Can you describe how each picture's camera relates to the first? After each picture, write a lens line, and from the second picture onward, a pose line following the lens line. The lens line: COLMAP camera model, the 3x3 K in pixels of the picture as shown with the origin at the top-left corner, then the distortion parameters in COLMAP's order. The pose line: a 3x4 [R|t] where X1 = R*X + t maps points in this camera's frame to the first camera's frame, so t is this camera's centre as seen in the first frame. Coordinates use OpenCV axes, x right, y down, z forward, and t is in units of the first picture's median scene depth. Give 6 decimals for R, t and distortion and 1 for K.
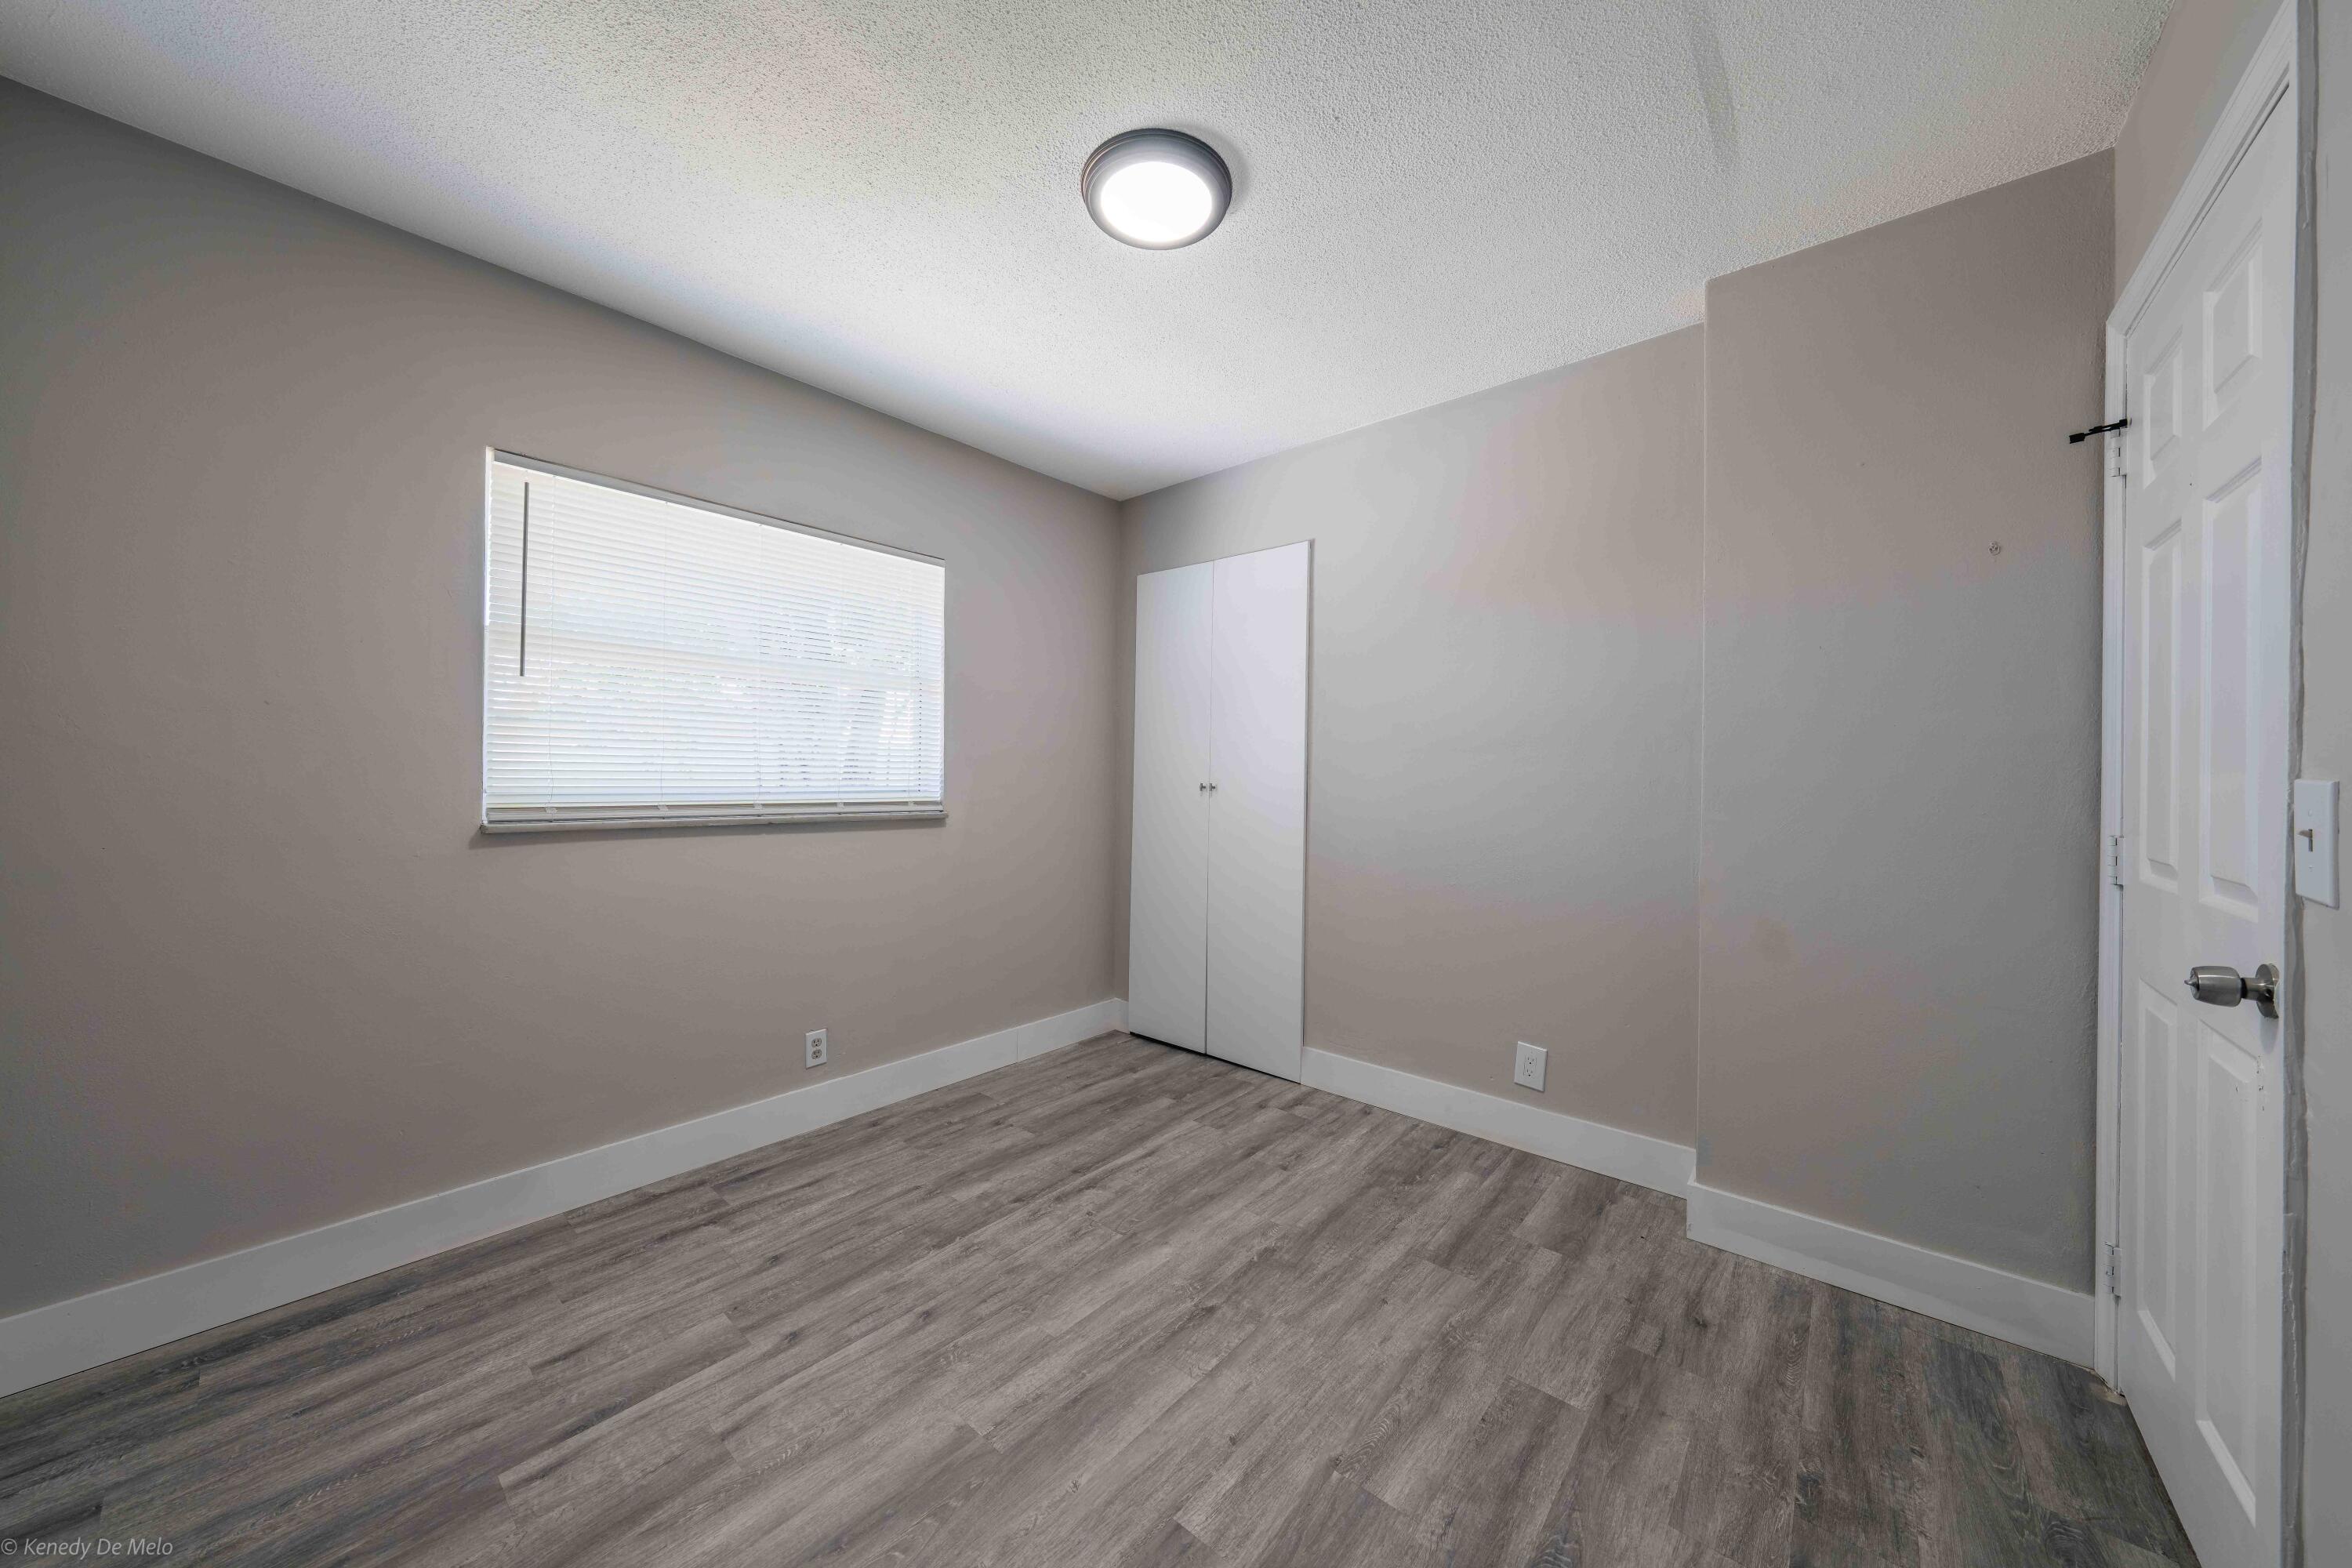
lens RADIAL K [[799.1, 0, 1175.8], [0, 799.1, 777.2], [0, 0, 1]] dist [-0.001895, 0.000027]
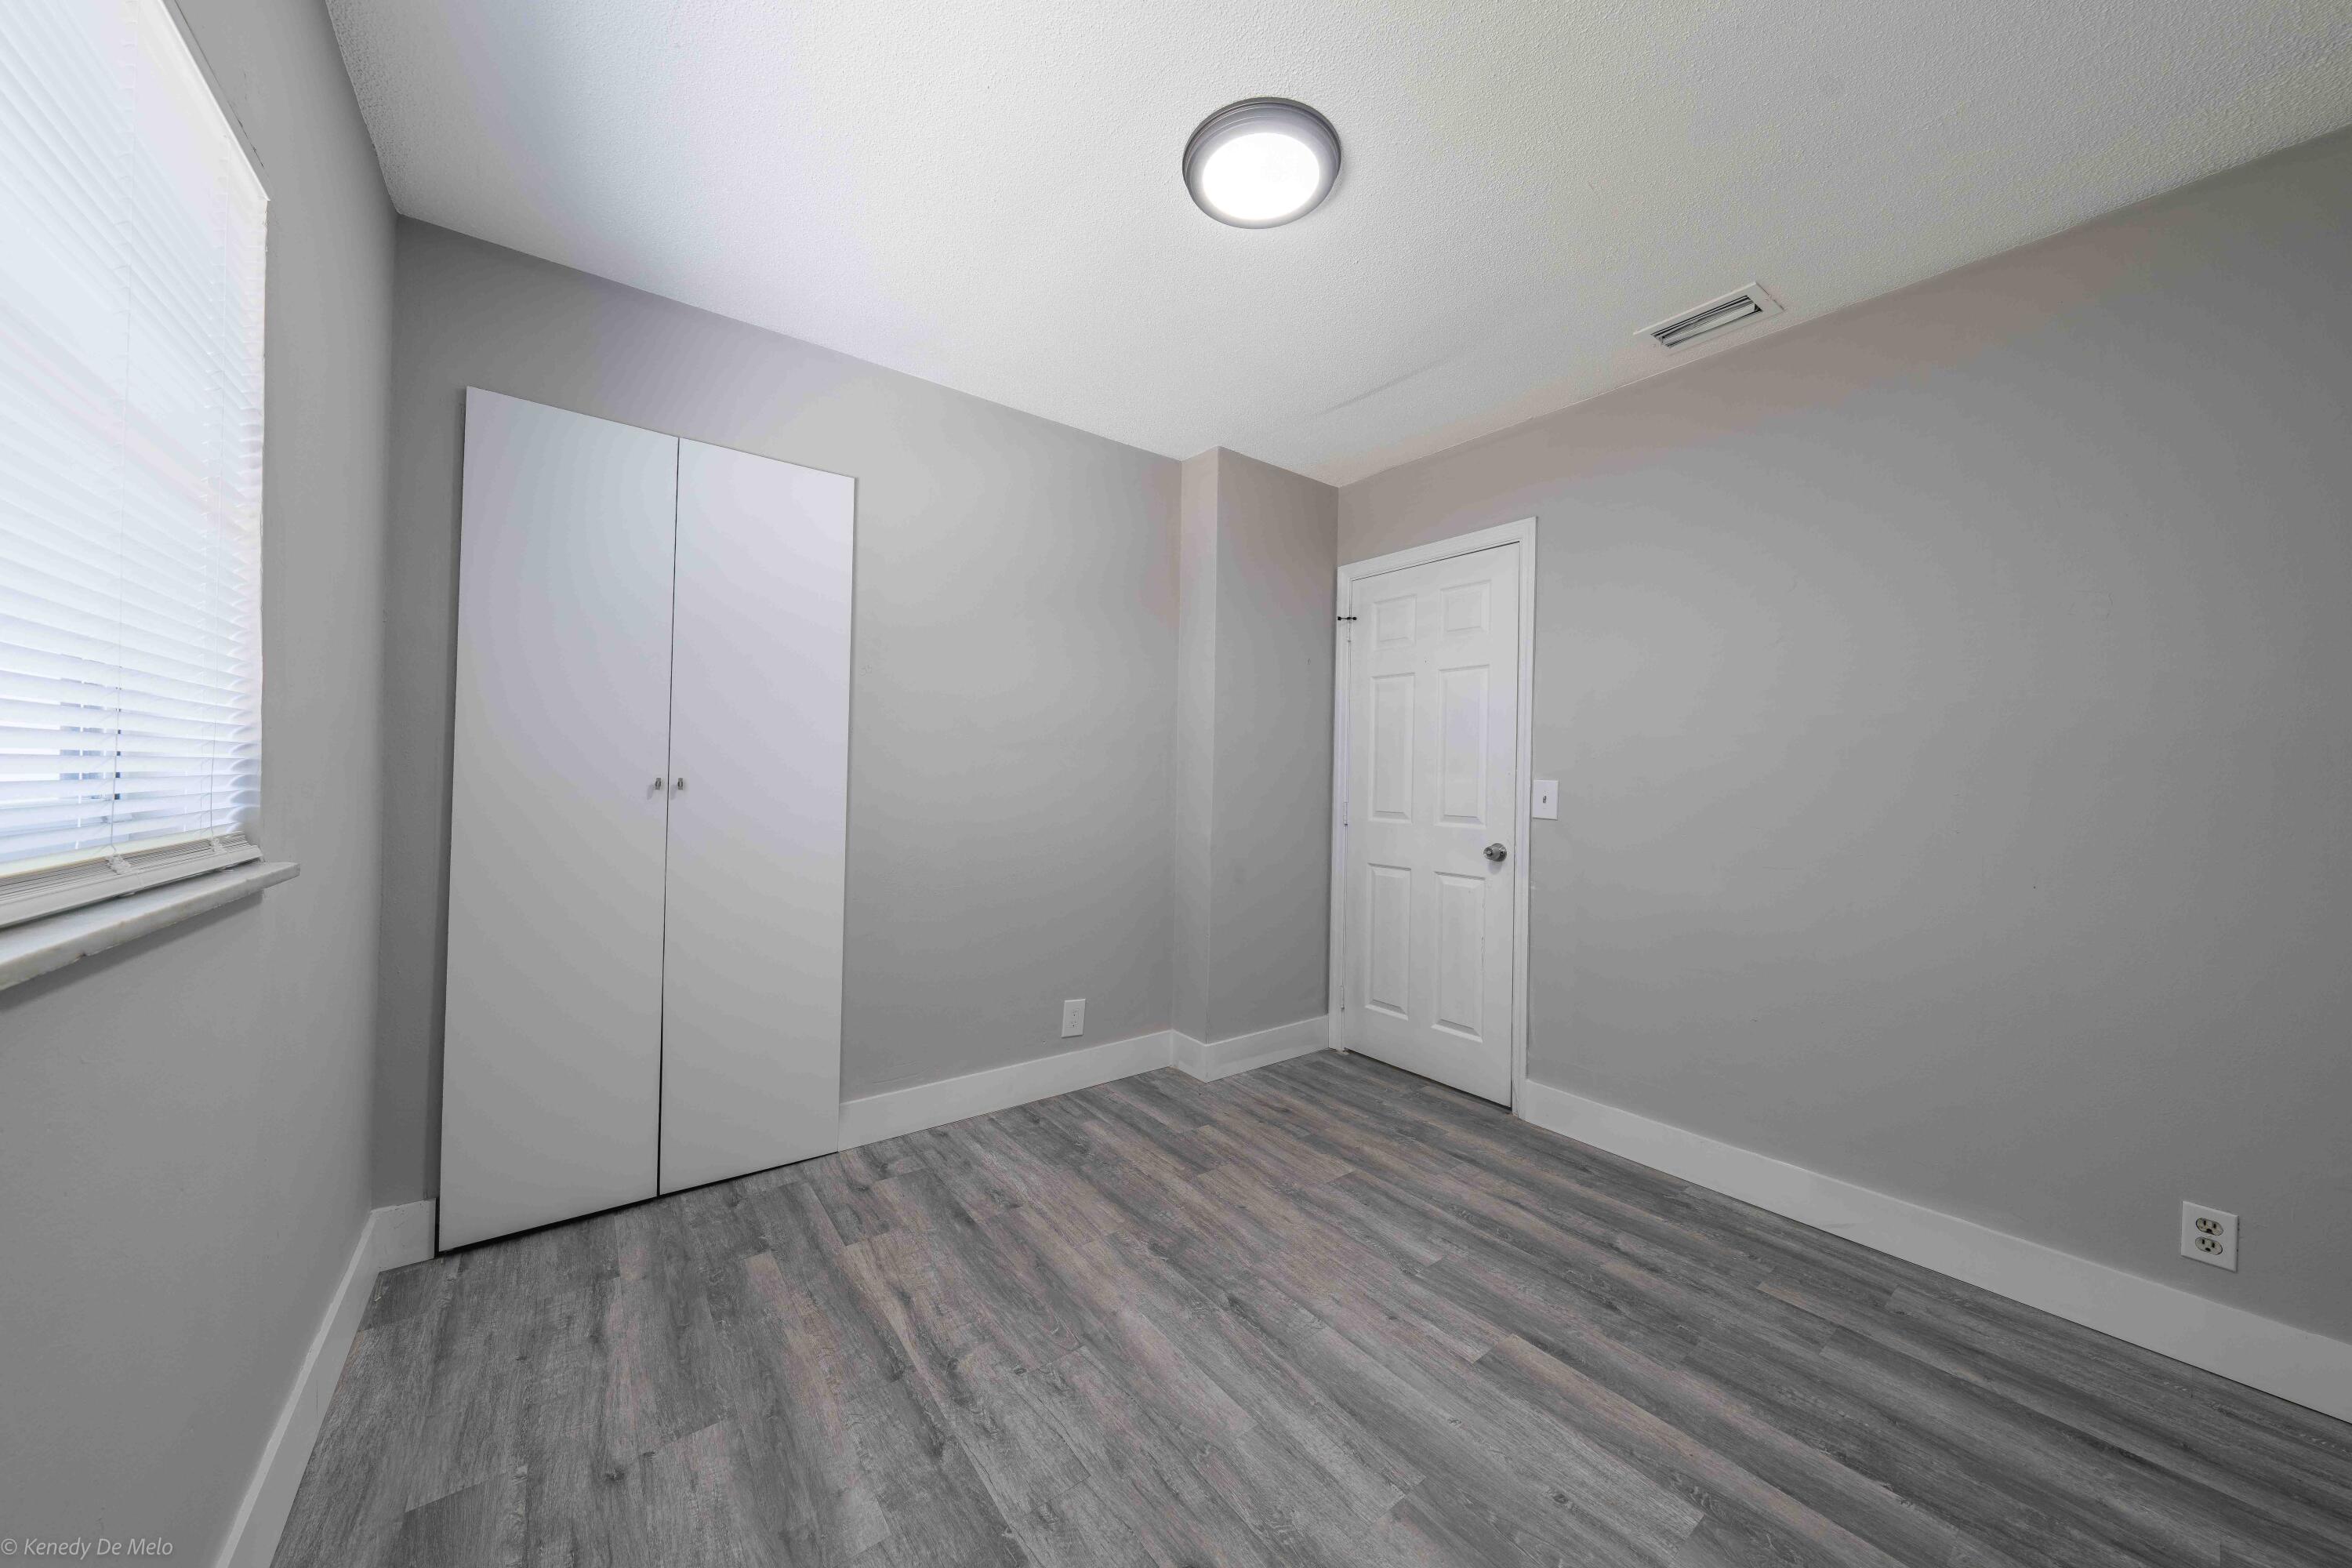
lens RADIAL K [[799.1, 0, 1178.9], [0, 799.1, 777.8], [0, 0, 1]] dist [-0.001895, 0.000027]
pose [[0.208763, -0.008040, 0.977933, -0.789461], [-0.012387, 0.999864, 0.010865, -0.009320], [-0.977888, -0.014381, 0.208635, 0.709453]]
